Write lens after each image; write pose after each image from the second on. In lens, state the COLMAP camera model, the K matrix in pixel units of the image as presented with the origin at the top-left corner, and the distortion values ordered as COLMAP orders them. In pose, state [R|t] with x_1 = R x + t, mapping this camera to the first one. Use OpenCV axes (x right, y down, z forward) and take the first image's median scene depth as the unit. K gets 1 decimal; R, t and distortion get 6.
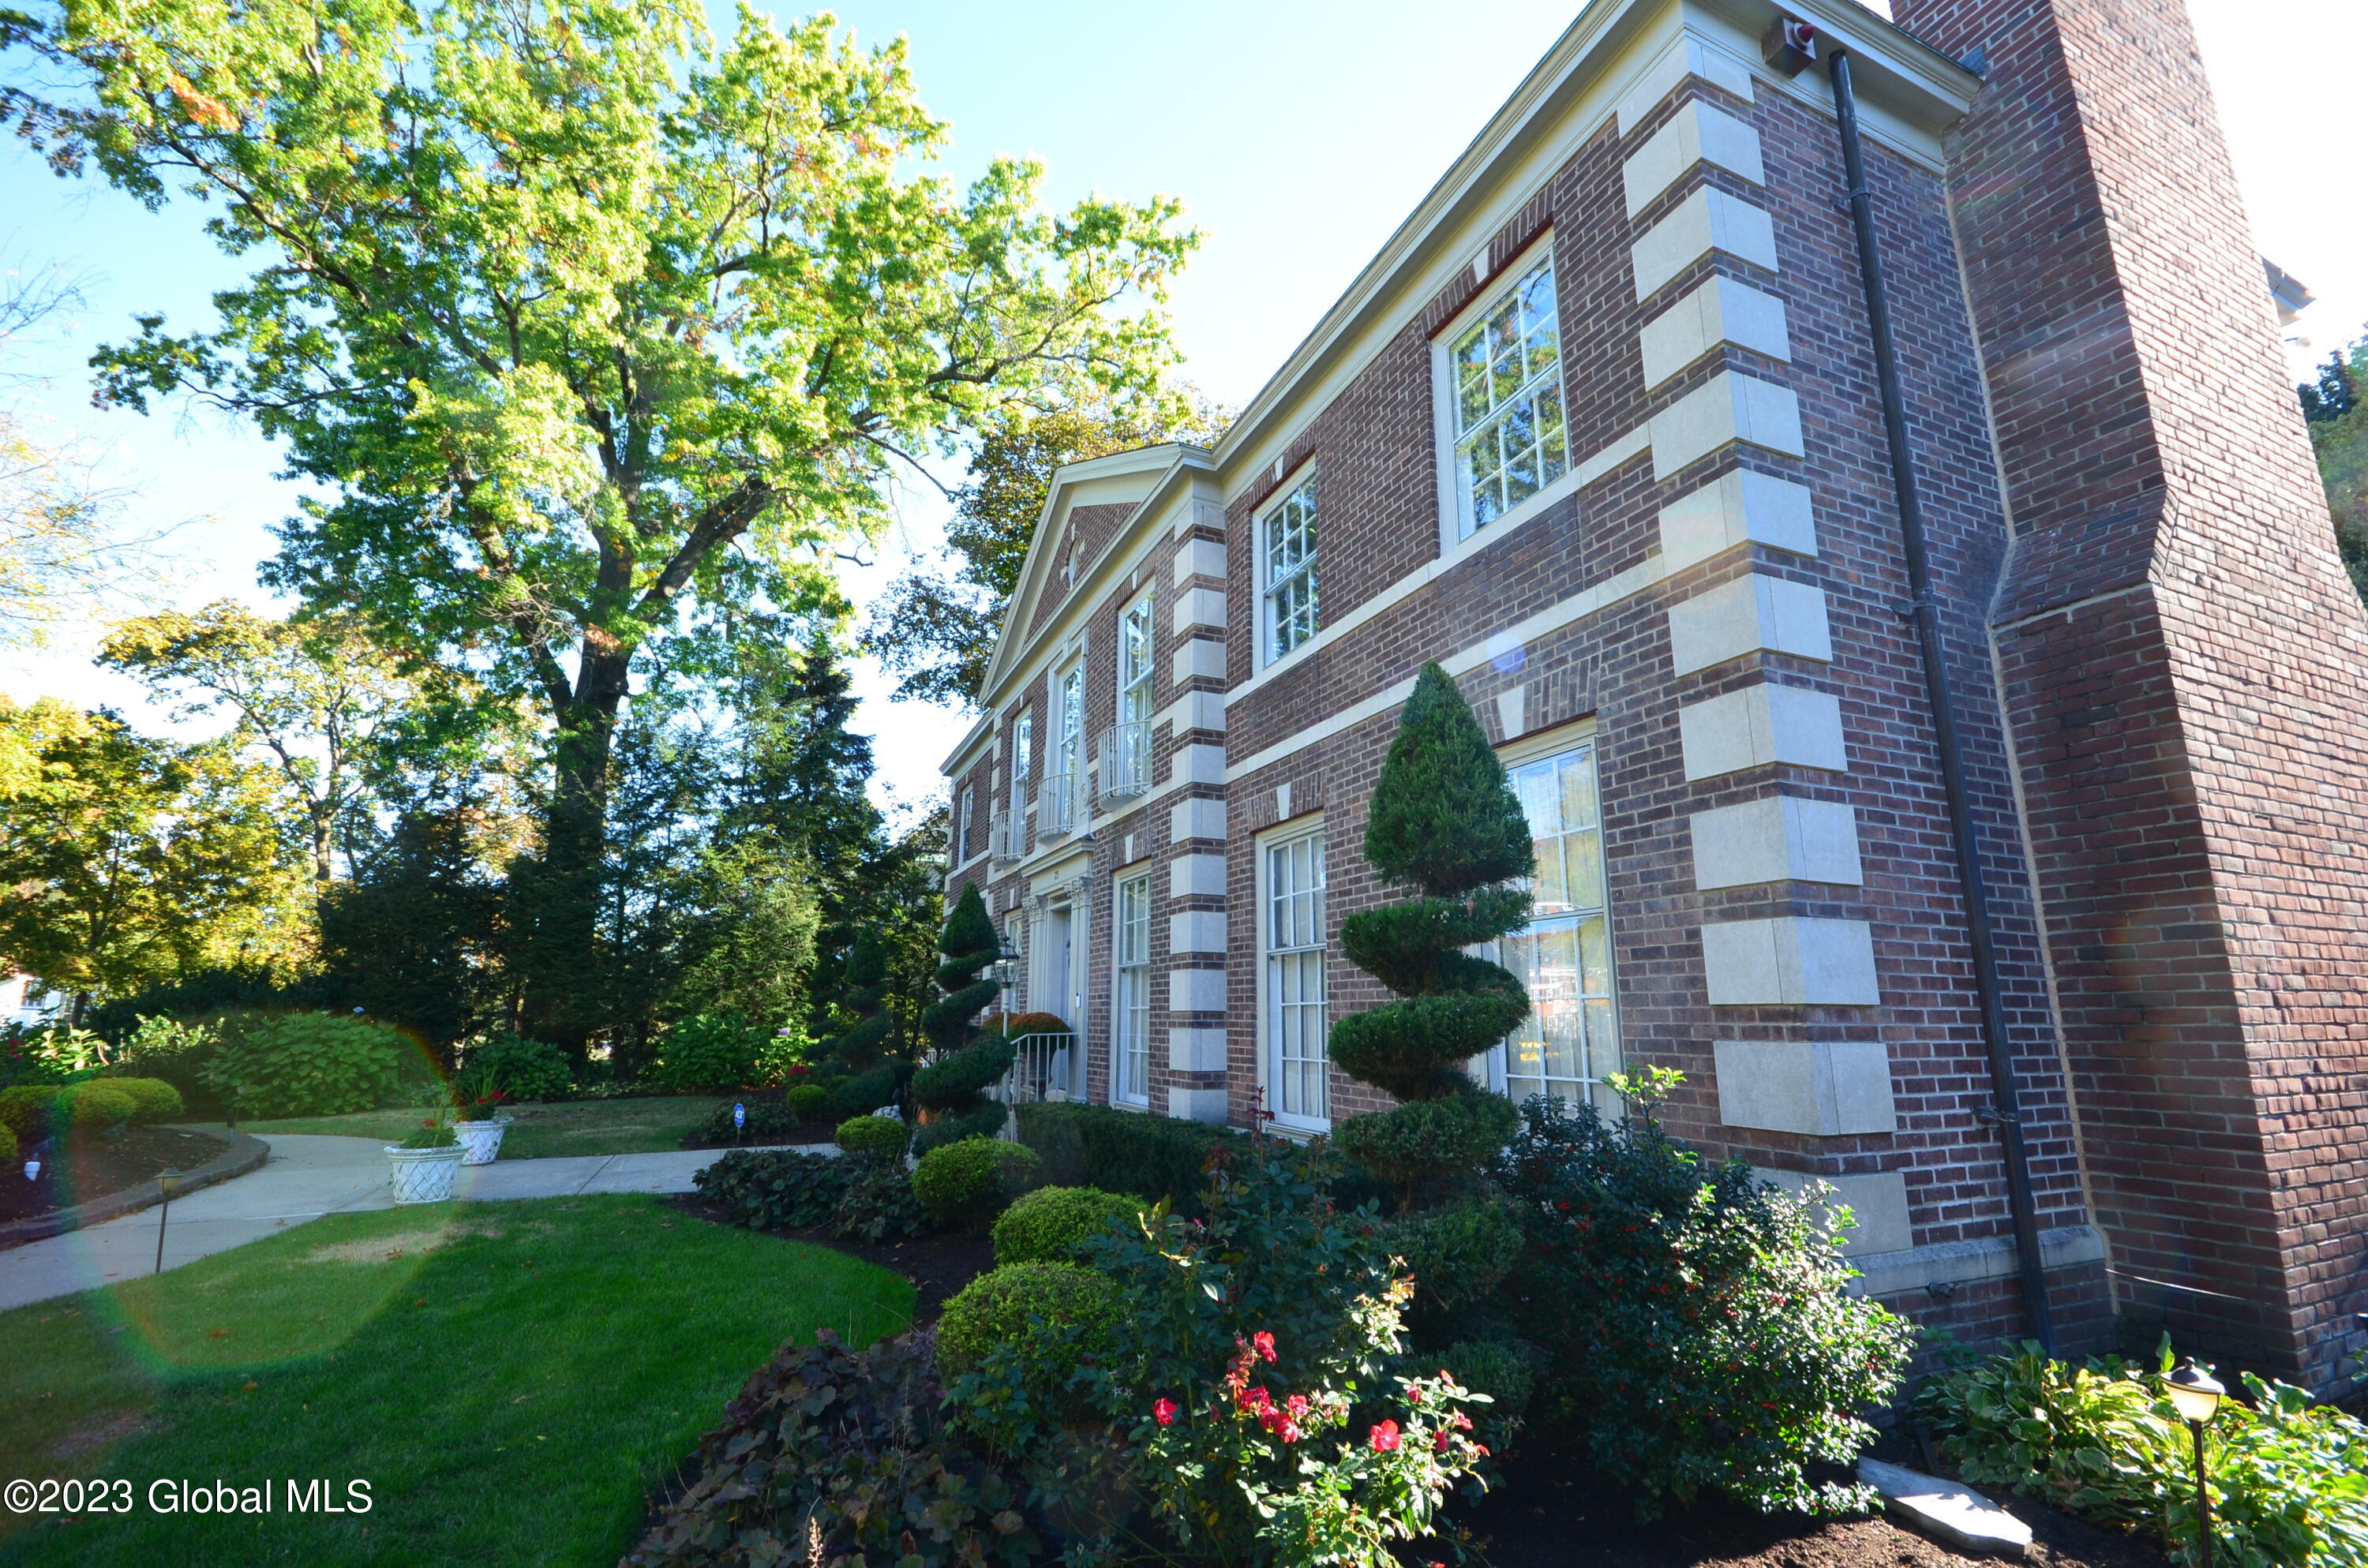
lens RADIAL K [[1033.1, 0, 1188.8], [0, 1033.1, 790.1], [0, 0, 1]] dist [0.002172, -0.007998]
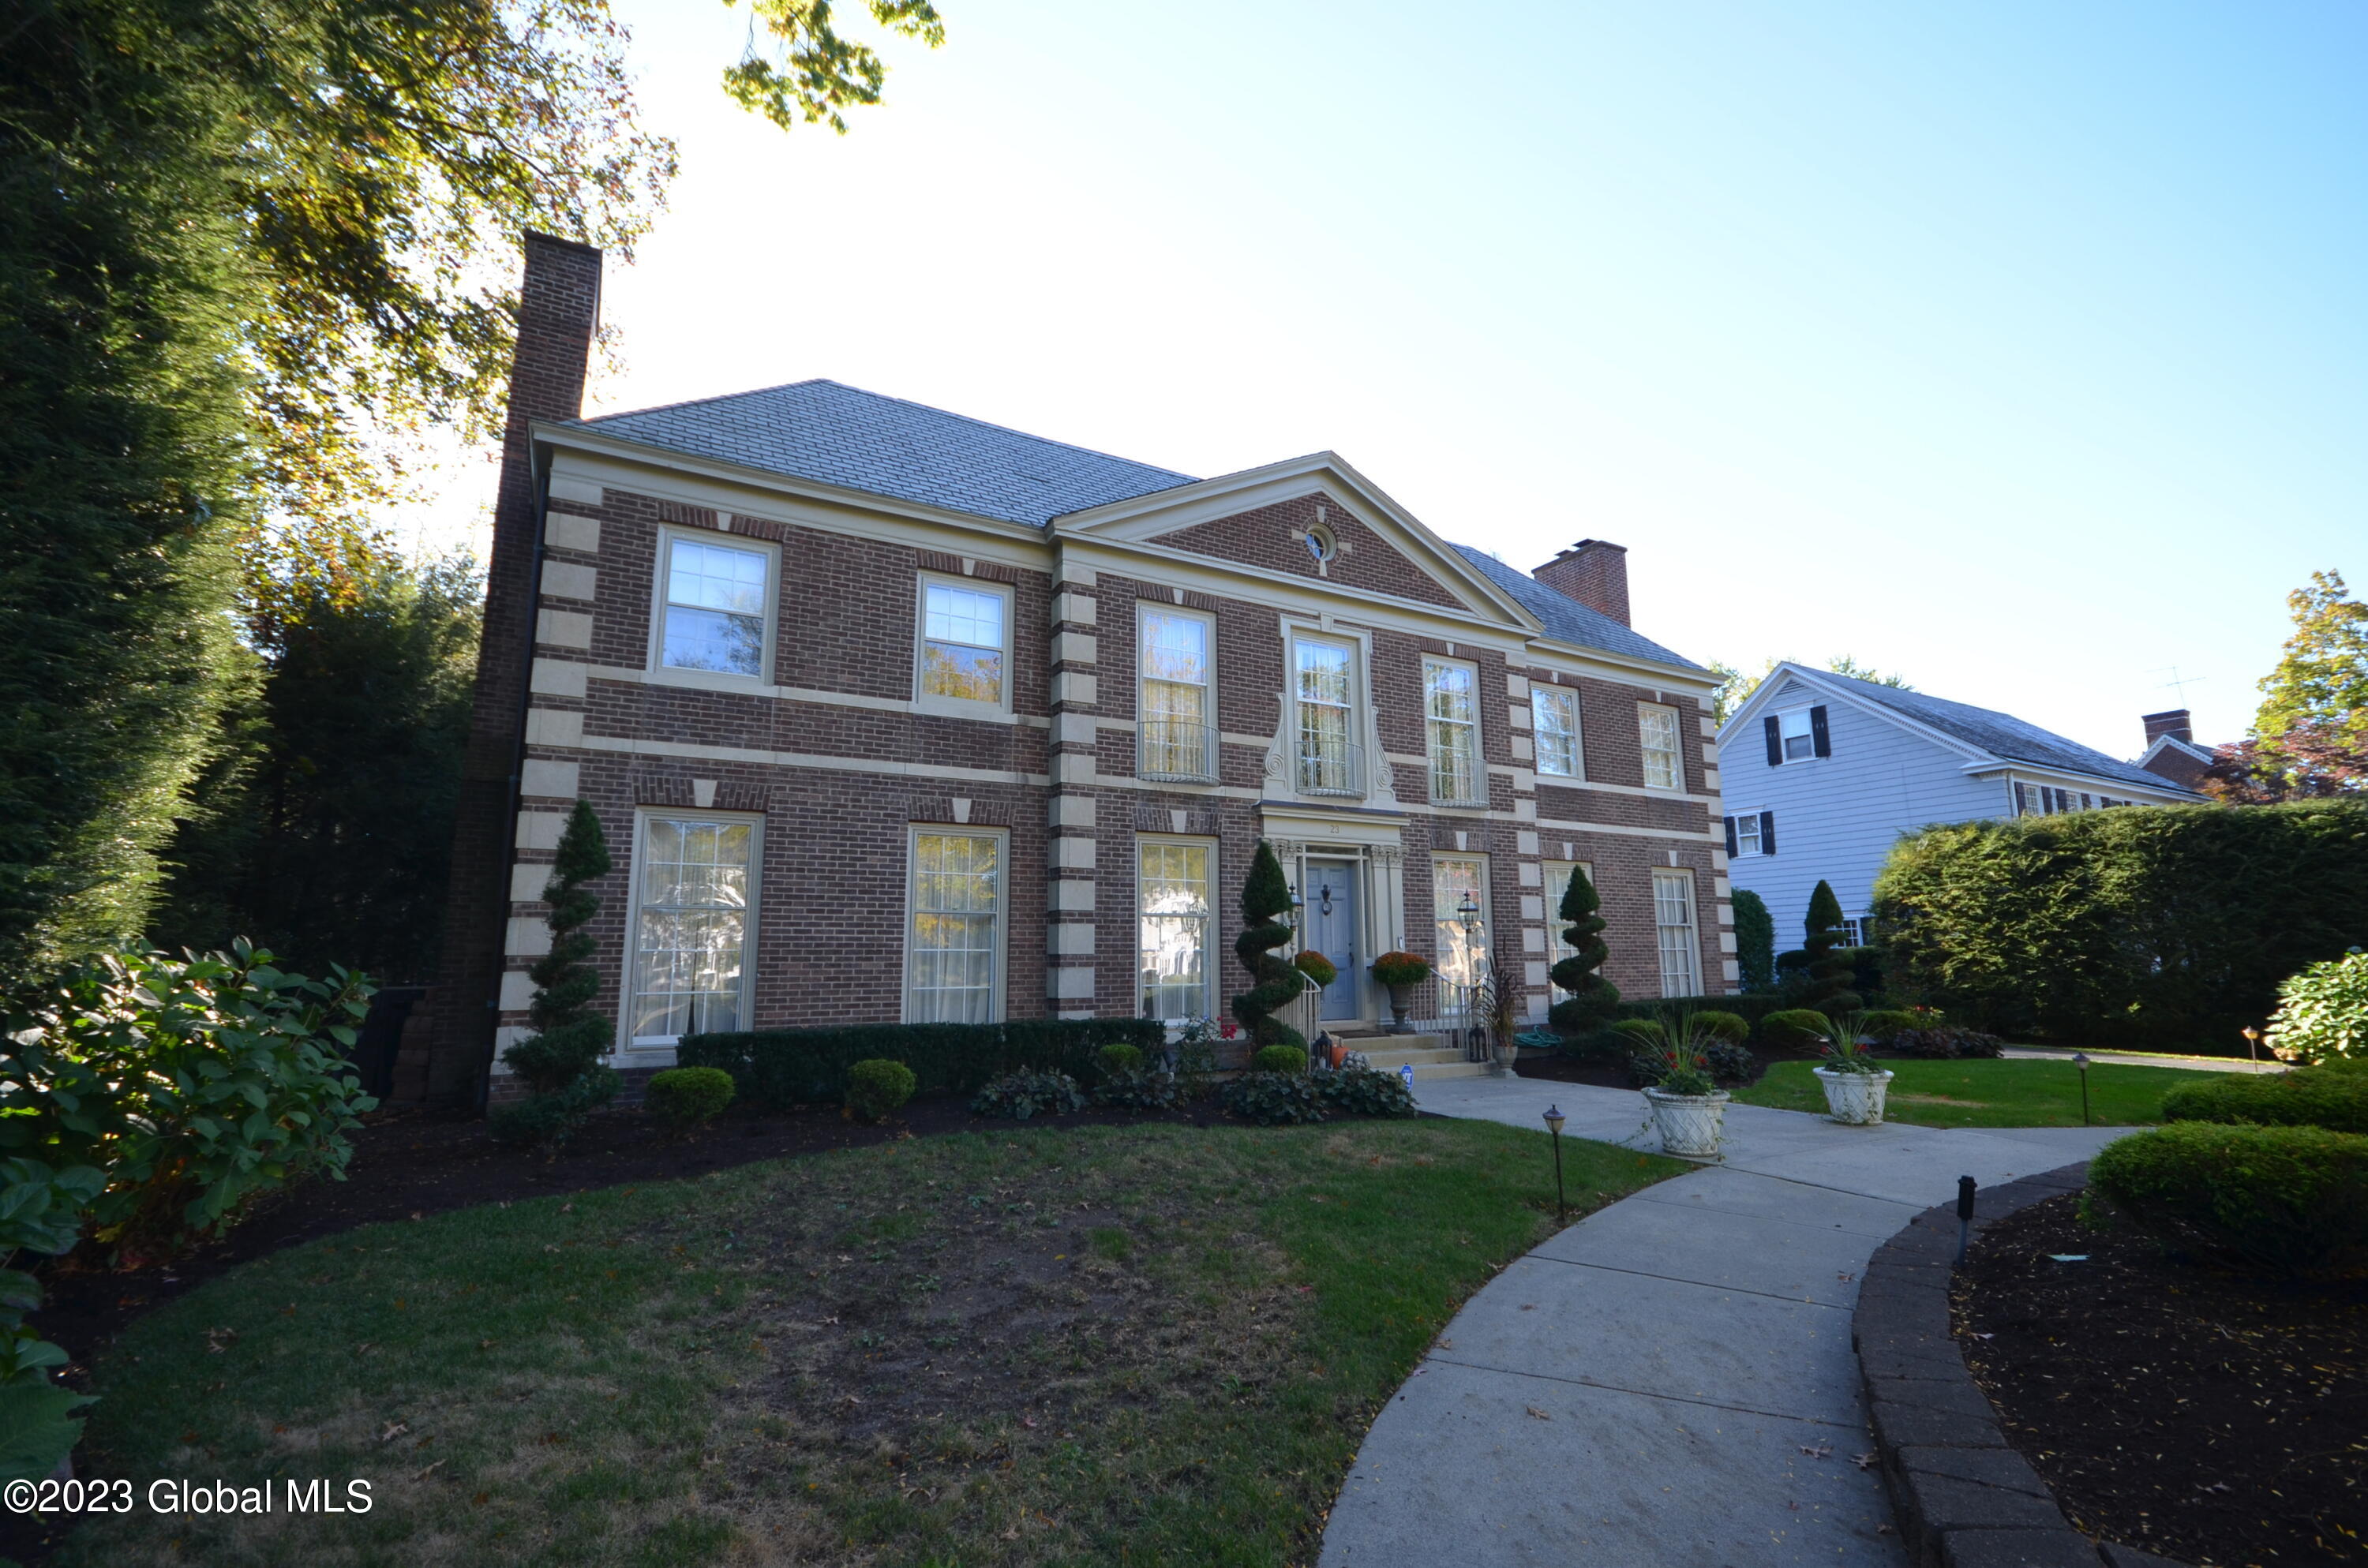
lens RADIAL K [[1029.3, 0, 1184.0], [0, 1029.3, 784.0], [0, 0, 1]] dist [0.004052, -0.009165]
pose [[-0.111231, 0.173998, 0.978444, -2.375236], [-0.203800, 0.959635, -0.193821, 0.559207], [-0.972673, -0.220966, -0.071281, 2.471511]]
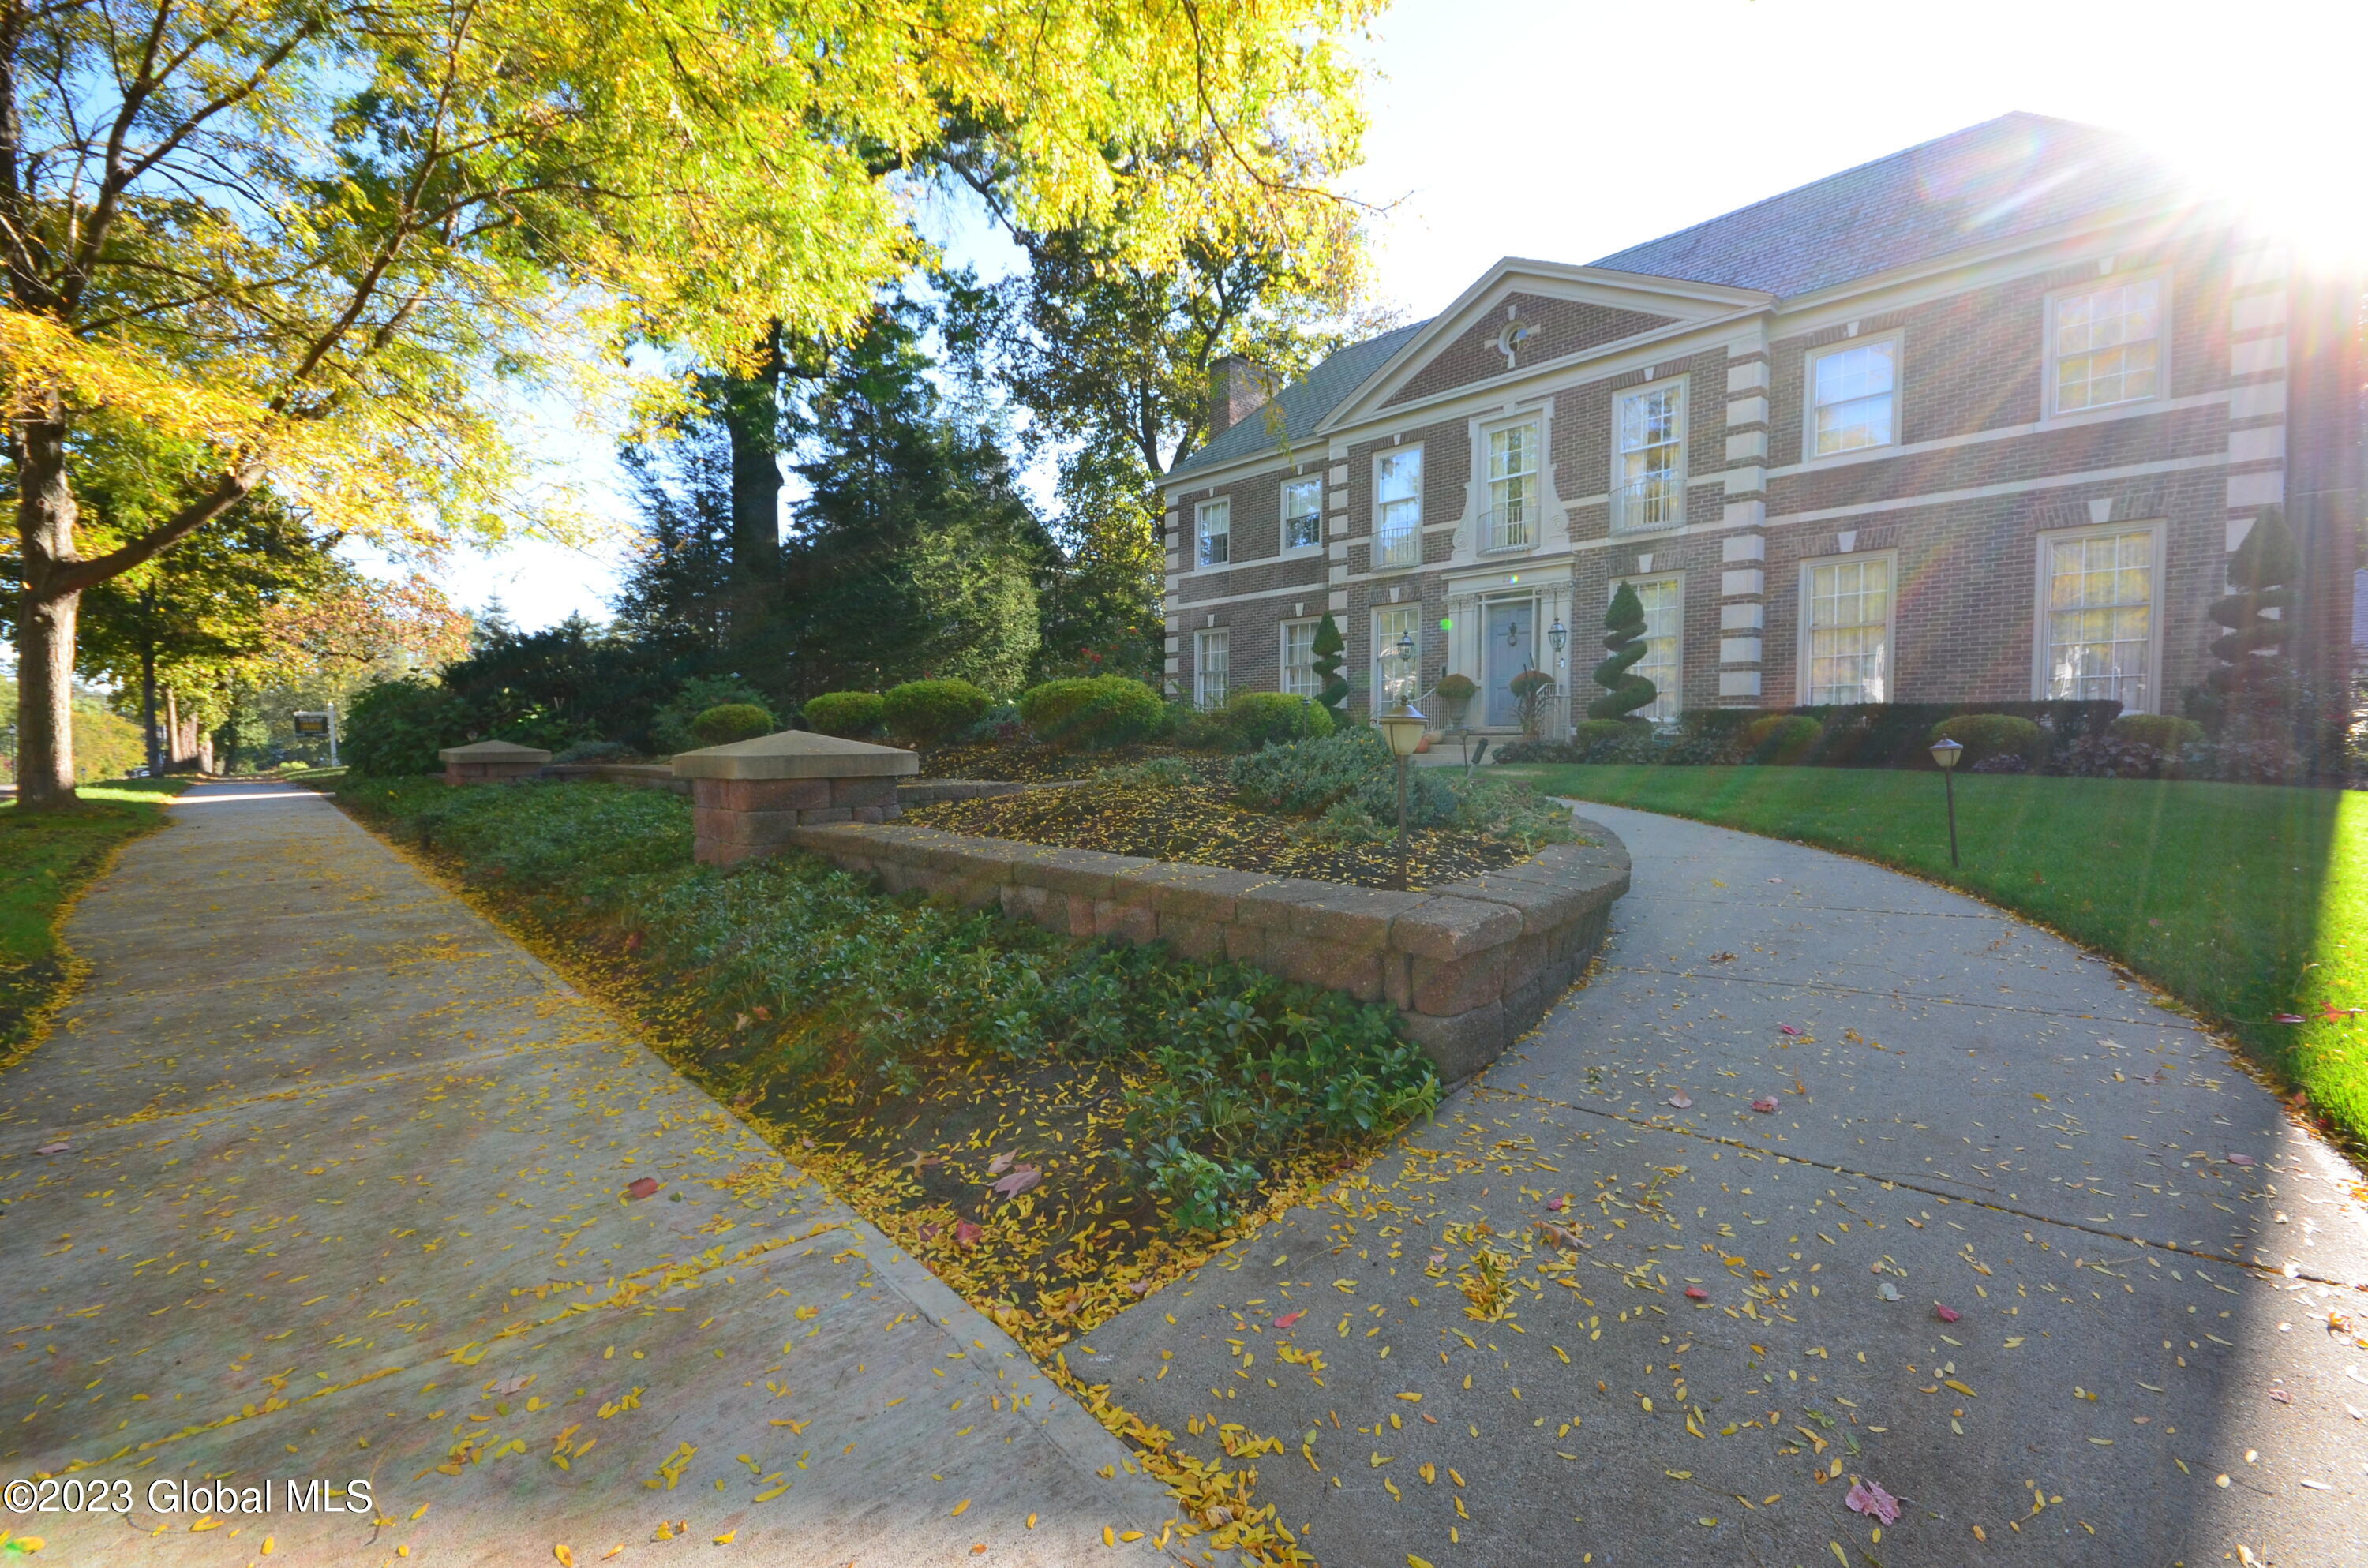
lens RADIAL K [[1029.3, 0, 1184.0], [0, 1029.3, 784.0], [0, 0, 1]] dist [0.004052, -0.009165]
pose [[0.944164, -0.008394, 0.329370, -2.011496], [-0.074713, 0.968179, 0.238845, 0.098689], [-0.320894, -0.250117, 0.913493, -0.443190]]
